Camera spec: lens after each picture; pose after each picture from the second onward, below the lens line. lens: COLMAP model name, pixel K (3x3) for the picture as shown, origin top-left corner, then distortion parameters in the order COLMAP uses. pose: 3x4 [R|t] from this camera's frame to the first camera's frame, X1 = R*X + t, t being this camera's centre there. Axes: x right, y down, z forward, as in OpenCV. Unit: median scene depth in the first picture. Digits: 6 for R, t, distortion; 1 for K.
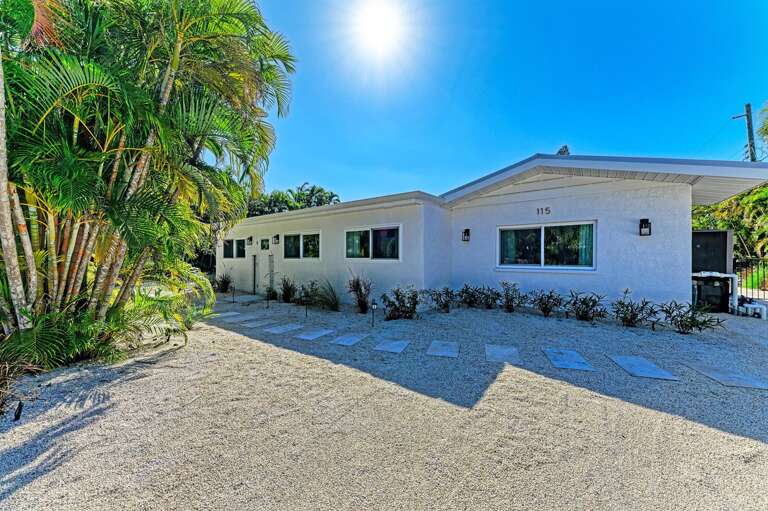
lens RADIAL K [[269.1, 0, 388.8], [0, 269.1, 252.9], [0, 0, 1]] dist [0.002159, 0.000138]
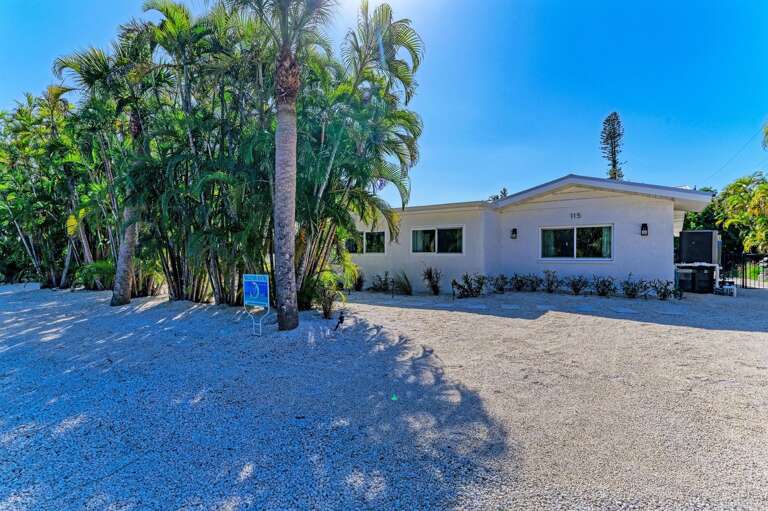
lens RADIAL K [[384.3, 0, 381.2], [0, 384.3, 253.2], [0, 0, 1]] dist [0.001279, -0.000122]
pose [[0.999660, -0.000258, 0.026092, -0.409081], [0.000108, 0.999984, 0.005728, 0.014511], [-0.026093, -0.005723, 0.999643, -0.824371]]
